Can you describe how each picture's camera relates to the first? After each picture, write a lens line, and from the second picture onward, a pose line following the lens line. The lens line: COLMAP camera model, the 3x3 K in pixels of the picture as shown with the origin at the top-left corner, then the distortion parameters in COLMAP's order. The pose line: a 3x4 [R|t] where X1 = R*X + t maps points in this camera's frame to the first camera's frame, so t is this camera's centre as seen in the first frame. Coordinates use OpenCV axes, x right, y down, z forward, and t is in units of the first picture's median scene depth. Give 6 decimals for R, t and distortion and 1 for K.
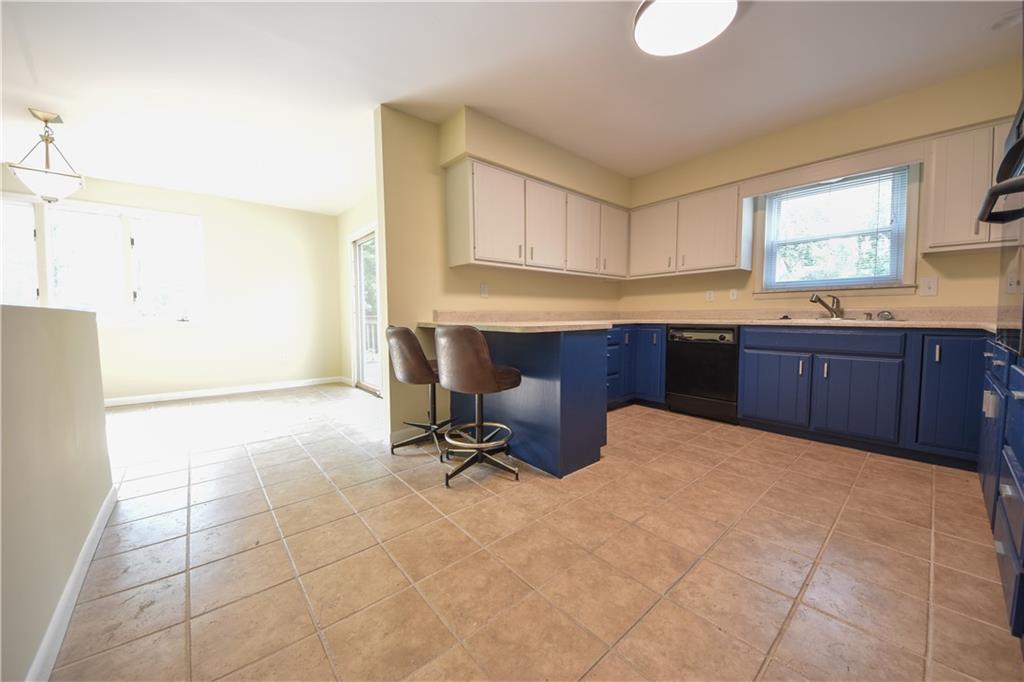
lens RADIAL K [[375.4, 0, 521.0], [0, 375.4, 341.5], [0, 0, 1]] dist [0.018525, -0.015821]
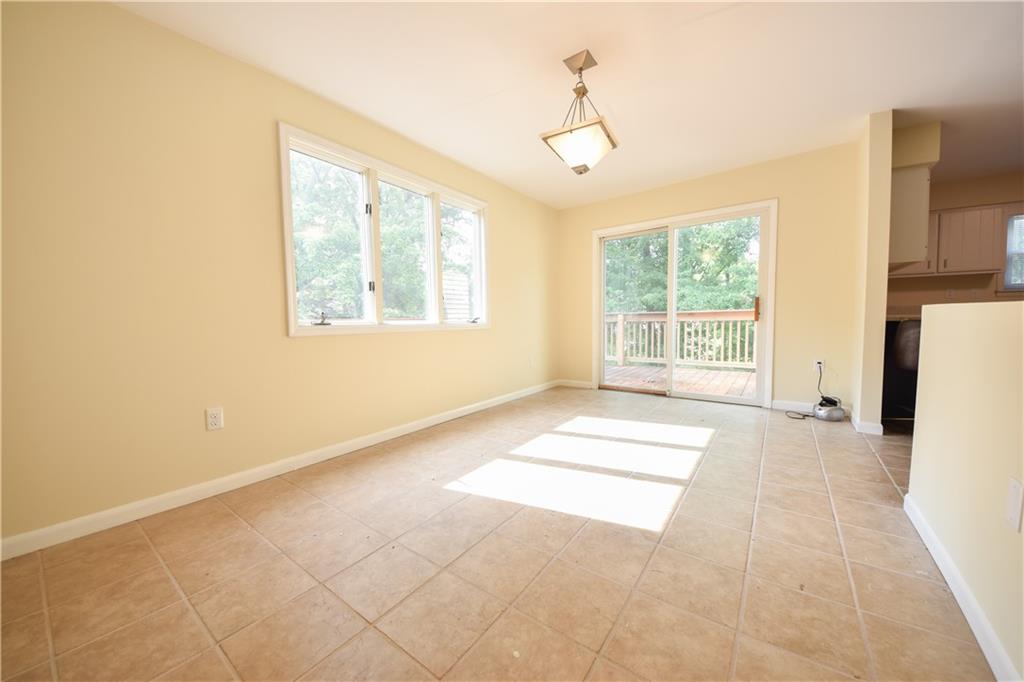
lens RADIAL K [[369.2, 0, 514.3], [0, 369.2, 341.1], [0, 0, 1]] dist [0.026760, -0.014610]
pose [[0.970620, -0.027278, 0.239066, -1.150448], [0.027318, 0.999622, 0.003148, -0.011307], [-0.239061, 0.003475, 0.970998, 0.177576]]
